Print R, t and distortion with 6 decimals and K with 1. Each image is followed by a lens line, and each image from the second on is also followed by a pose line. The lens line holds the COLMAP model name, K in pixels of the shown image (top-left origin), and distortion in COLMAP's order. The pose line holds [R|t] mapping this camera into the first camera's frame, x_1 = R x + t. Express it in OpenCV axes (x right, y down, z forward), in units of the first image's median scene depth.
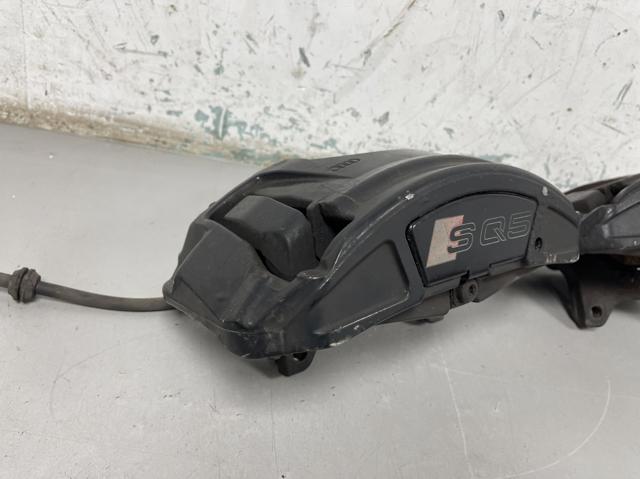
lens RADIAL K [[501.1, 0, 323.2], [0, 501.1, 241.3], [0, 0, 1]] dist [0.059104, -0.097615]
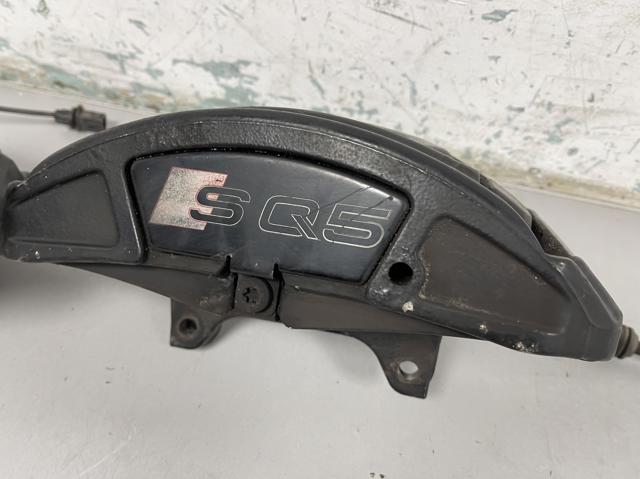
lens RADIAL K [[501.1, 0, 322.1], [0, 501.1, 242.7], [0, 0, 1]] dist [0.059104, -0.097615]
pose [[0.943747, 0.127745, -0.304998, 0.809461], [-0.054996, 0.970155, 0.236168, -0.119276], [0.326064, -0.206110, 0.922606, 0.433991]]
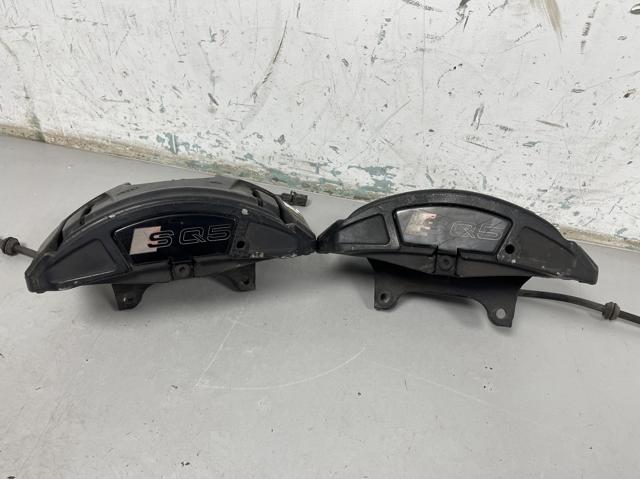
lens RADIAL K [[501.1, 0, 323.1], [0, 501.1, 245.4], [0, 0, 1]] dist [0.059104, -0.097615]
pose [[0.934831, 0.073585, -0.347386, 0.757158], [-0.049139, 0.995688, 0.078678, -0.080741], [0.351678, -0.056481, 0.934416, -0.232877]]
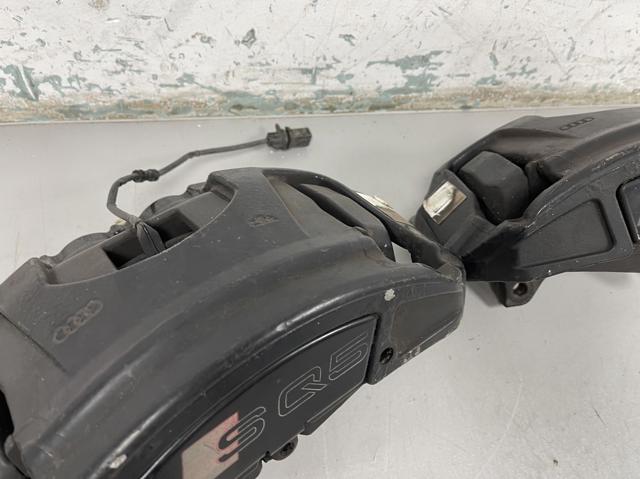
lens RADIAL K [[501.1, 0, 322.5], [0, 501.1, 252.3], [0, 0, 1]] dist [0.059104, -0.097615]
pose [[0.992440, -0.109035, -0.056347, 0.246119], [0.122685, 0.894214, 0.430499, -0.287213], [0.003447, -0.434158, 0.900830, 0.250287]]
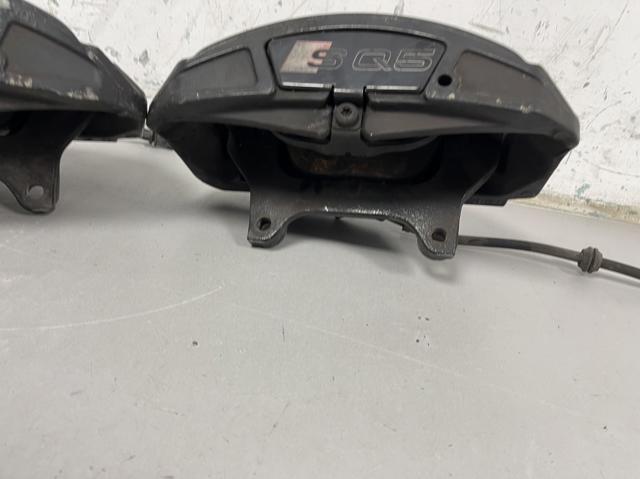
lens RADIAL K [[501.1, 0, 332.0], [0, 501.1, 235.4], [0, 0, 1]] dist [0.059104, -0.097615]
pose [[0.972292, 0.013696, -0.233369, 0.768764], [-0.056845, 0.982170, -0.179194, 0.274660], [0.226754, 0.187495, 0.955734, 0.215520]]
